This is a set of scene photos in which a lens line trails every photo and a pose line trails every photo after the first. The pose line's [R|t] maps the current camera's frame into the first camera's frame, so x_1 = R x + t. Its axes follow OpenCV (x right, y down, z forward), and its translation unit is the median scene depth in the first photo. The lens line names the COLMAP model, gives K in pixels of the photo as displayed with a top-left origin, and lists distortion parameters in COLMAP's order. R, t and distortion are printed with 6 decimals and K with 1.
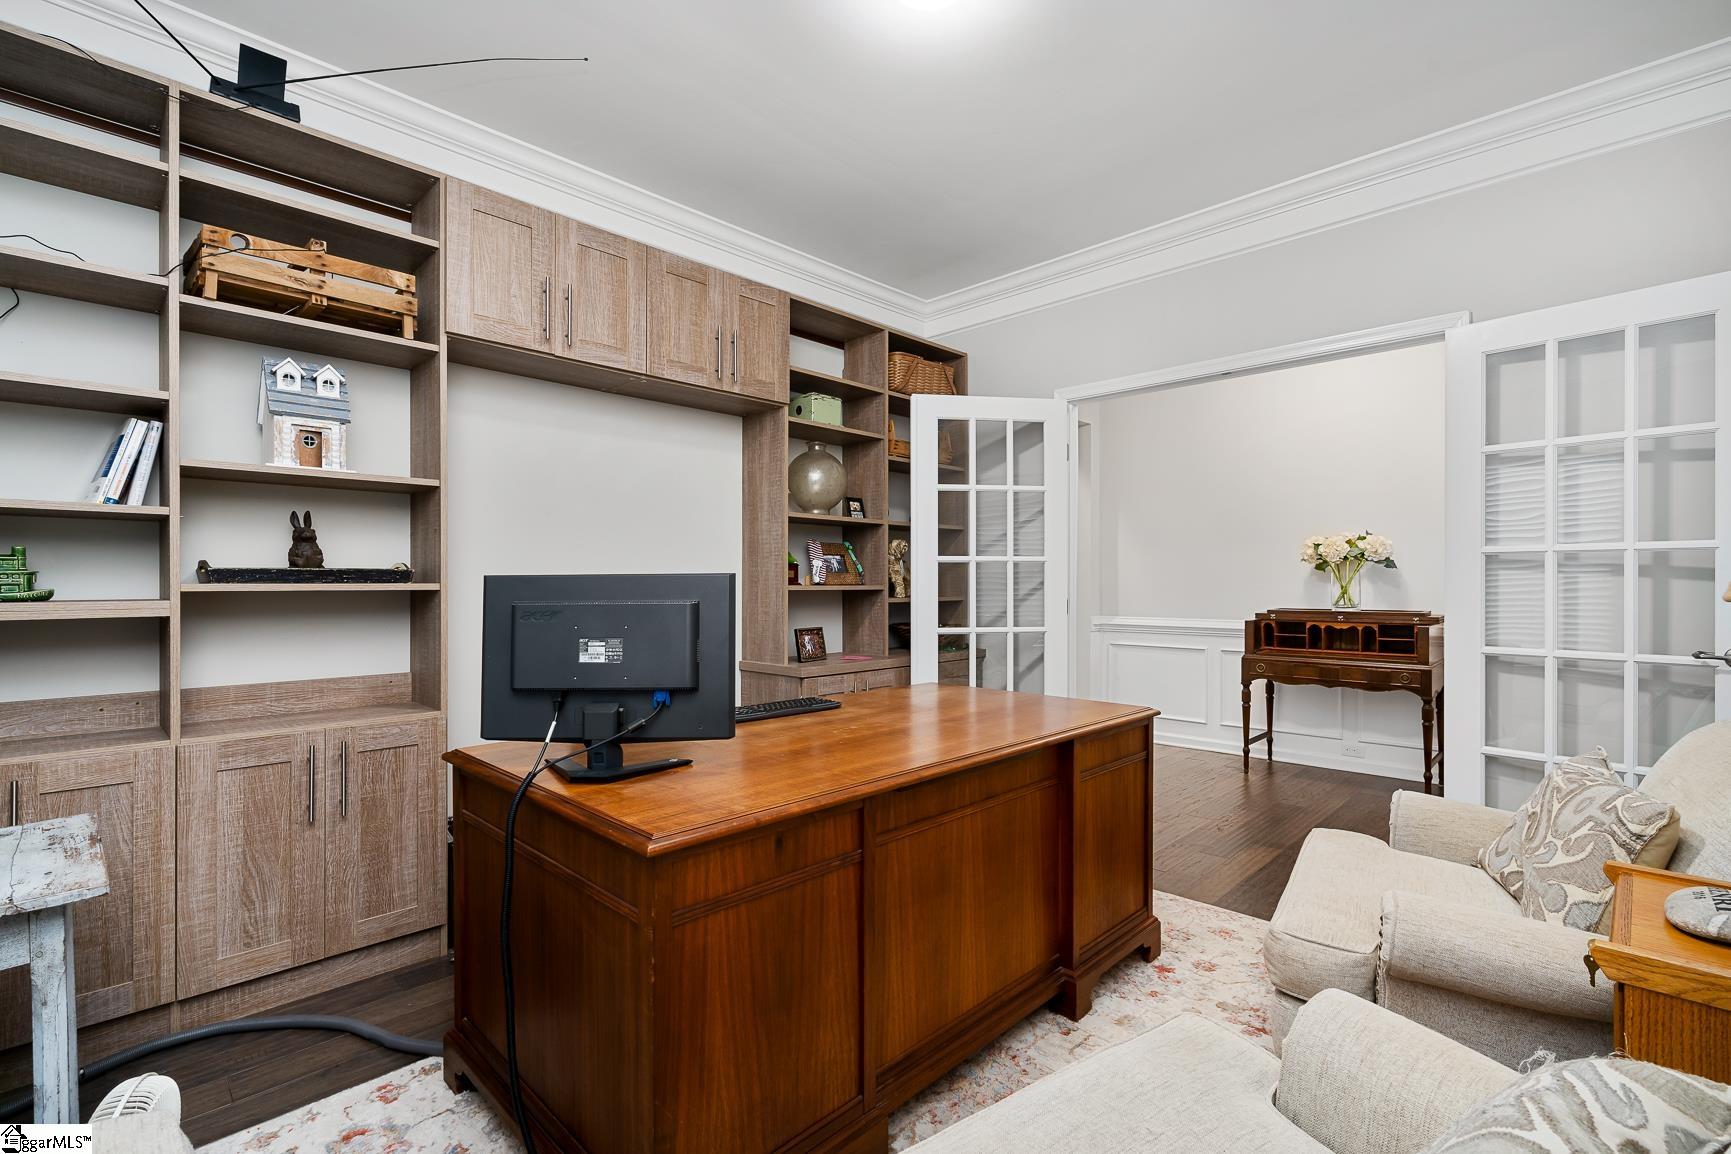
lens RADIAL K [[782.0, 0, 865.5], [0, 782.0, 577.0], [0, 0, 1]] dist [0.002297, 0.000350]
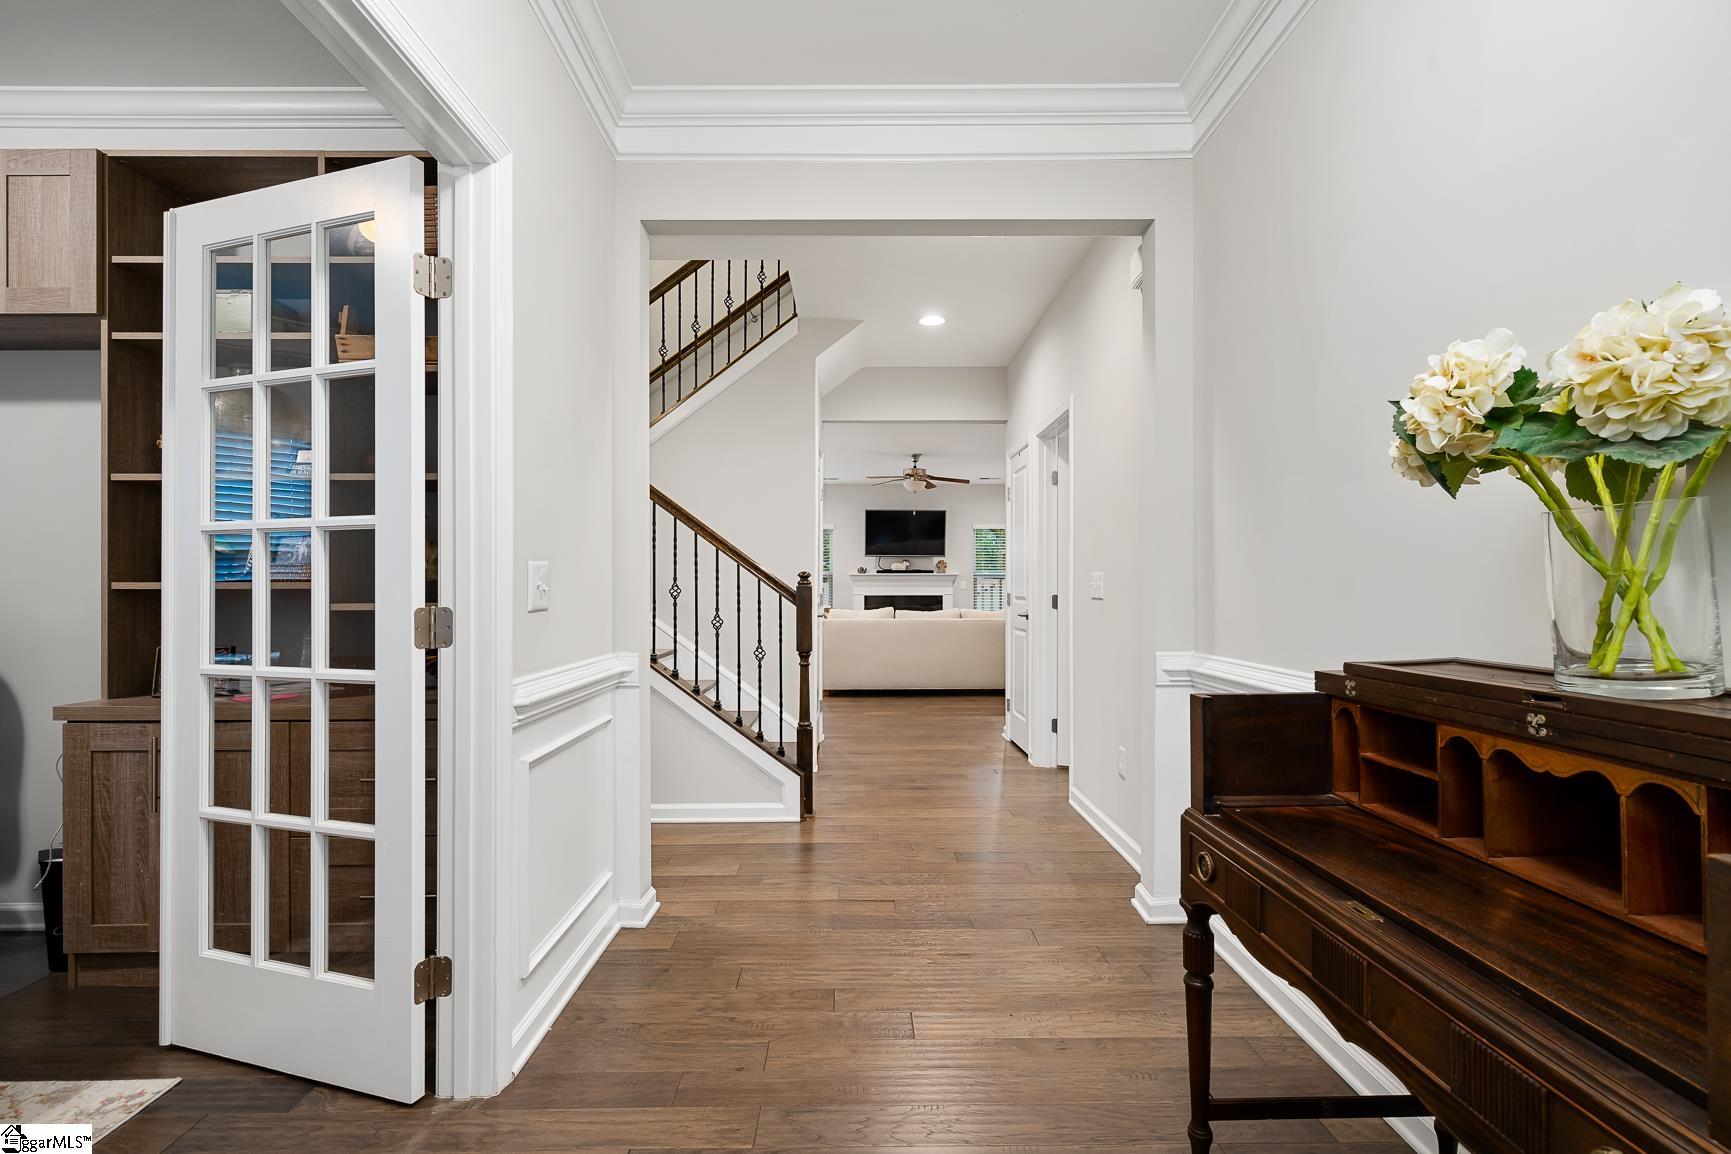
lens RADIAL K [[782.0, 0, 865.5], [0, 782.0, 577.0], [0, 0, 1]] dist [0.002297, 0.000350]
pose [[0.713080, -0.008660, -0.701030, 0.625879], [0.005361, 0.999962, -0.006899, 0.012802], [0.701063, 0.001162, 0.713099, 0.716506]]
